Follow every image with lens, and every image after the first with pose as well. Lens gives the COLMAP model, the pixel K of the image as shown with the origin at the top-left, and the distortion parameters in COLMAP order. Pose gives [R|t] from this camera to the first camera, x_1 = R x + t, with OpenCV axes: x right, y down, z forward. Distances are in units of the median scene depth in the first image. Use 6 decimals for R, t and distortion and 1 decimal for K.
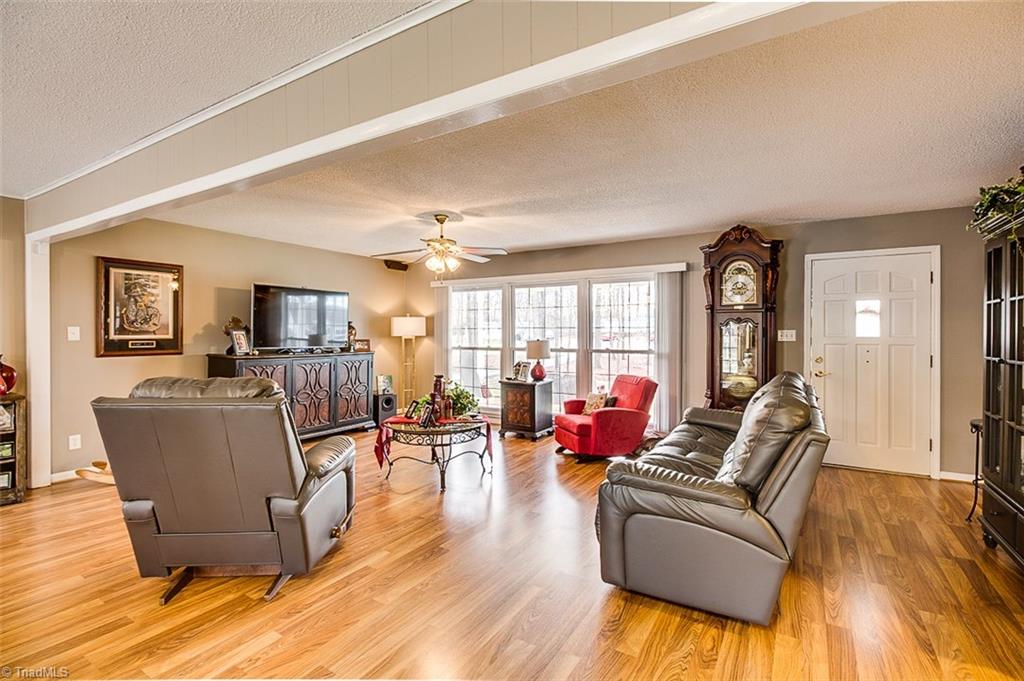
lens RADIAL K [[474.7, 0, 512.0], [0, 474.7, 340.5], [0, 0, 1]] dist [0.000768, -0.000299]
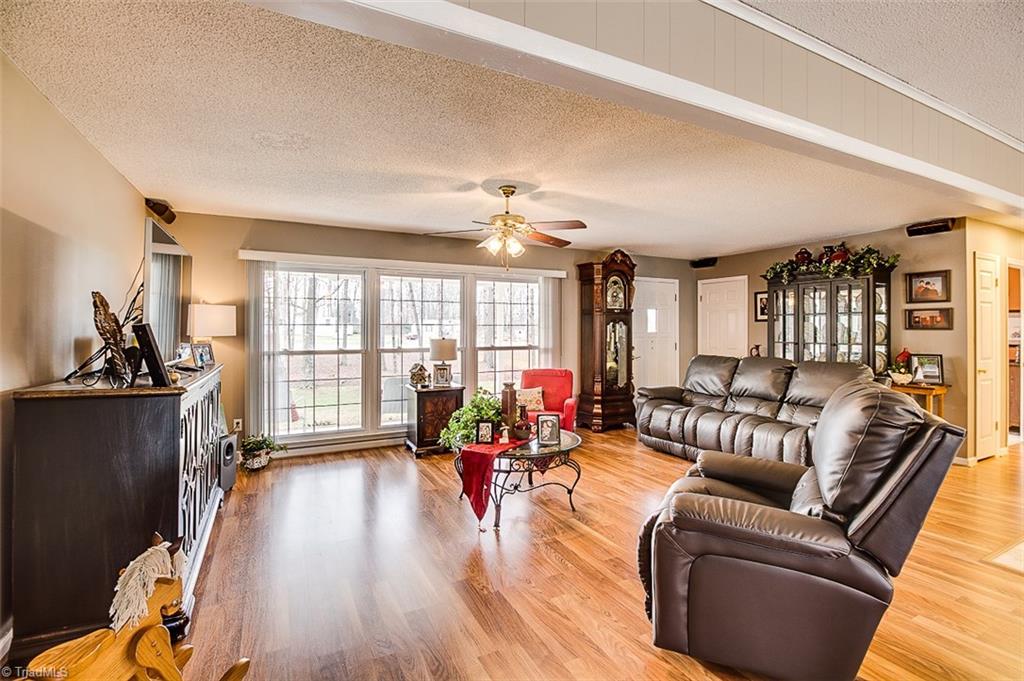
lens RADIAL K [[479.5, 0, 536.0], [0, 479.5, 329.0], [0, 0, 1]] dist [-0.000554, -0.010551]
pose [[0.496892, 0.001076, 0.867812, -0.750987], [0.015770, 0.999823, -0.010269, -0.008619], [-0.867669, 0.018788, 0.496787, 0.493976]]
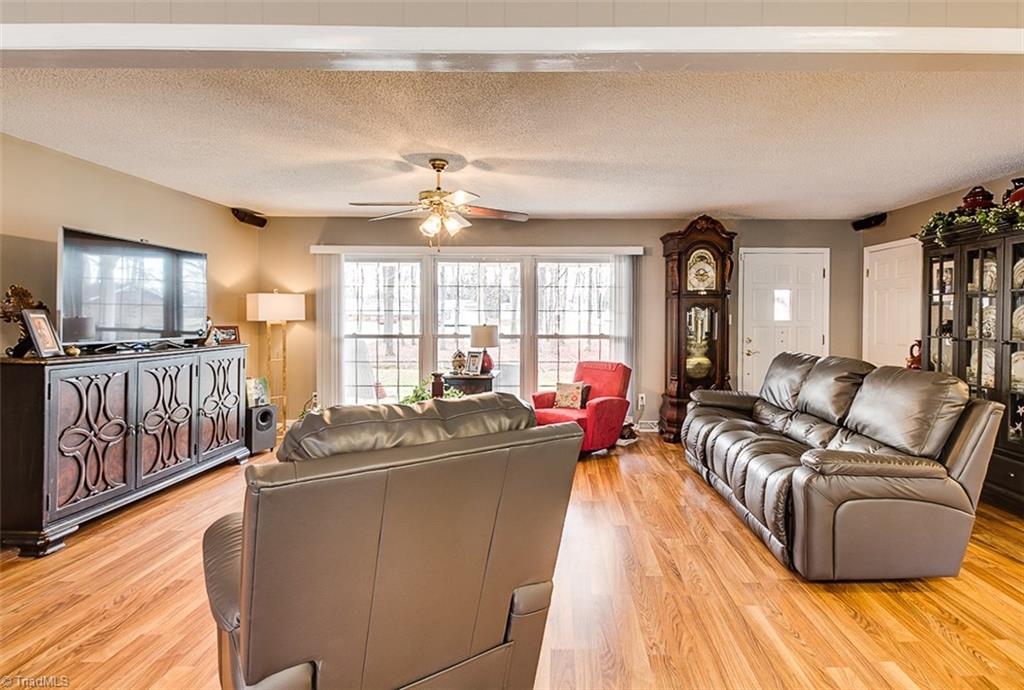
lens RADIAL K [[508.8, 0, 562.8], [0, 508.8, 326.1], [0, 0, 1]] dist [-0.002540, -0.000976]
pose [[0.848662, -0.008551, 0.528867, -0.366055], [0.006230, 0.999962, 0.006171, -0.004591], [-0.528899, -0.001942, 0.848682, 0.190746]]
